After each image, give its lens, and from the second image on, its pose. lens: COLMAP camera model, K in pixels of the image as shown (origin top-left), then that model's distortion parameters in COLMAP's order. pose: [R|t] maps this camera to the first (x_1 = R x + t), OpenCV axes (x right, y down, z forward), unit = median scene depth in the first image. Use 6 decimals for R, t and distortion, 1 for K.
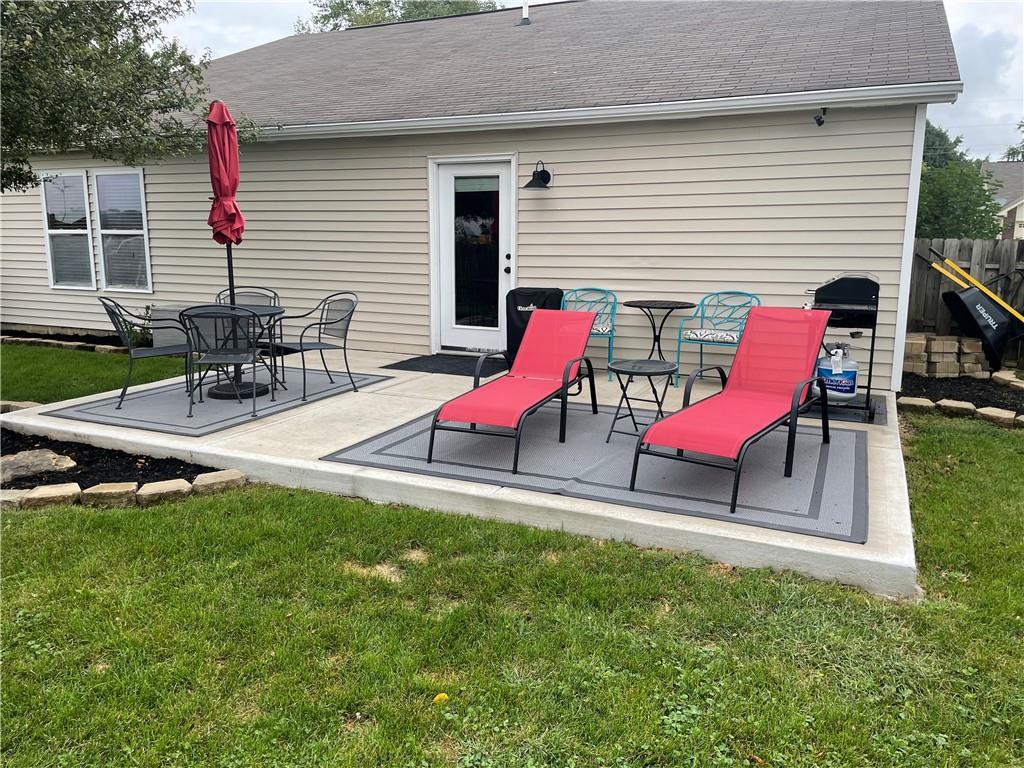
lens RADIAL K [[790.0, 0, 512.7], [0, 790.0, 384.6], [0, 0, 1]] dist [0.065520, -0.061689]
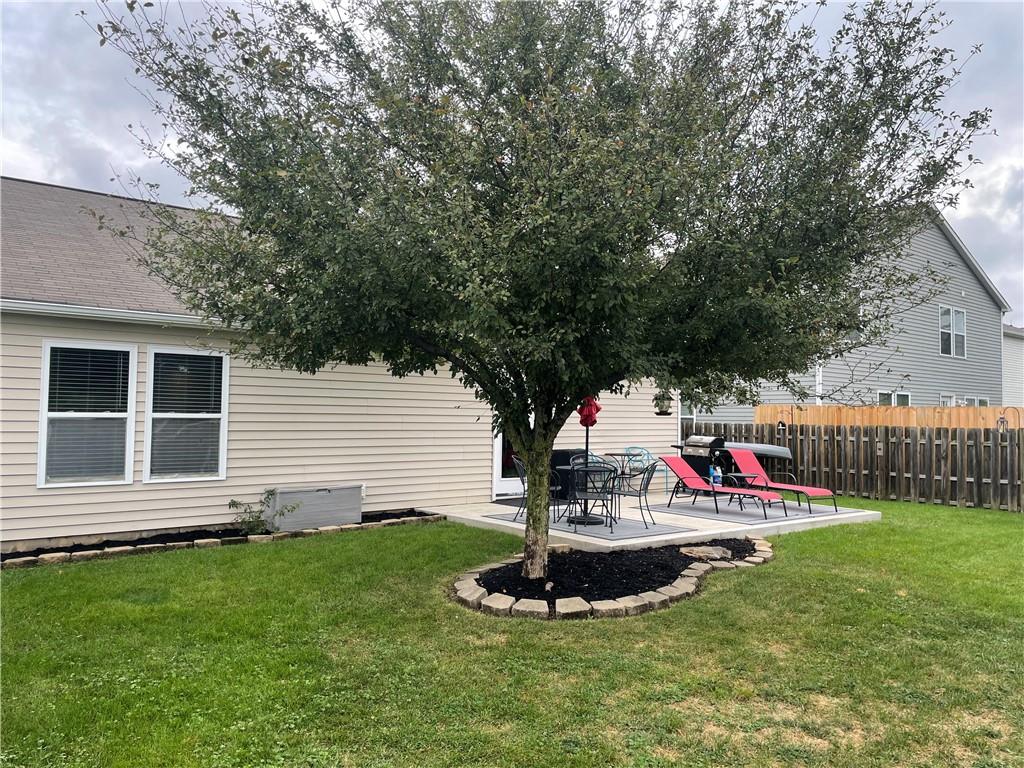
lens RADIAL K [[790.0, 0, 506.3], [0, 790.0, 379.8], [0, 0, 1]] dist [0.065520, -0.061689]
pose [[0.443663, 0.039117, 0.895340, -1.131527], [0.155388, 0.980558, -0.119839, -0.065311], [-0.882620, 0.192293, 0.428959, 0.284076]]
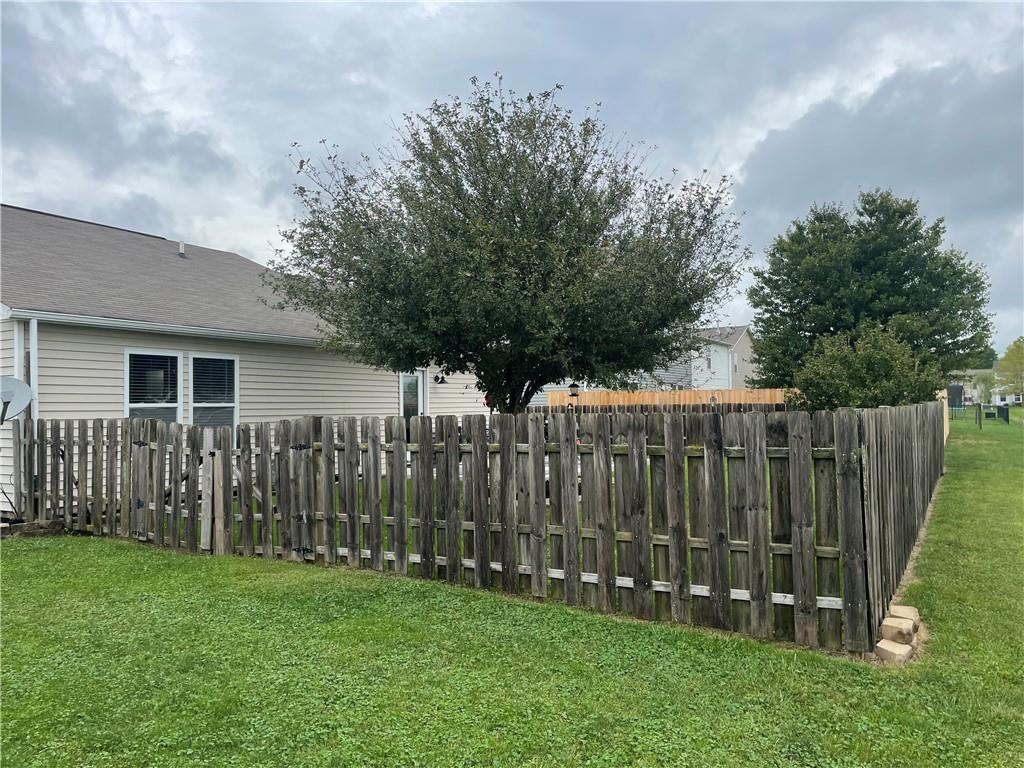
lens RADIAL K [[790.0, 0, 514.7], [0, 790.0, 386.5], [0, 0, 1]] dist [0.065520, -0.061689]
pose [[0.094395, 0.017675, 0.995378, -1.622711], [0.195313, 0.980083, -0.035926, -0.086180], [-0.976188, 0.197801, 0.089063, 0.447208]]
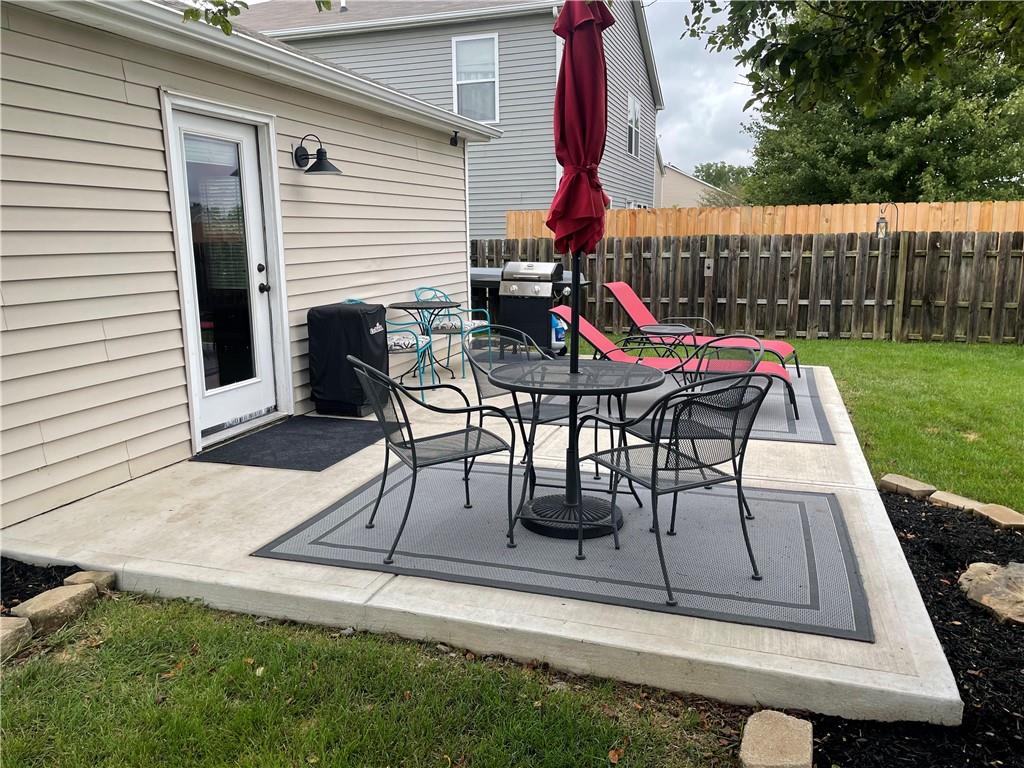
lens RADIAL K [[790.0, 0, 513.5], [0, 790.0, 388.8], [0, 0, 1]] dist [0.065520, -0.061689]
pose [[-0.084189, -0.195736, 0.977036, -0.551984], [0.198428, 0.957586, 0.208938, -0.128502], [-0.976493, 0.211462, -0.041779, 0.667560]]
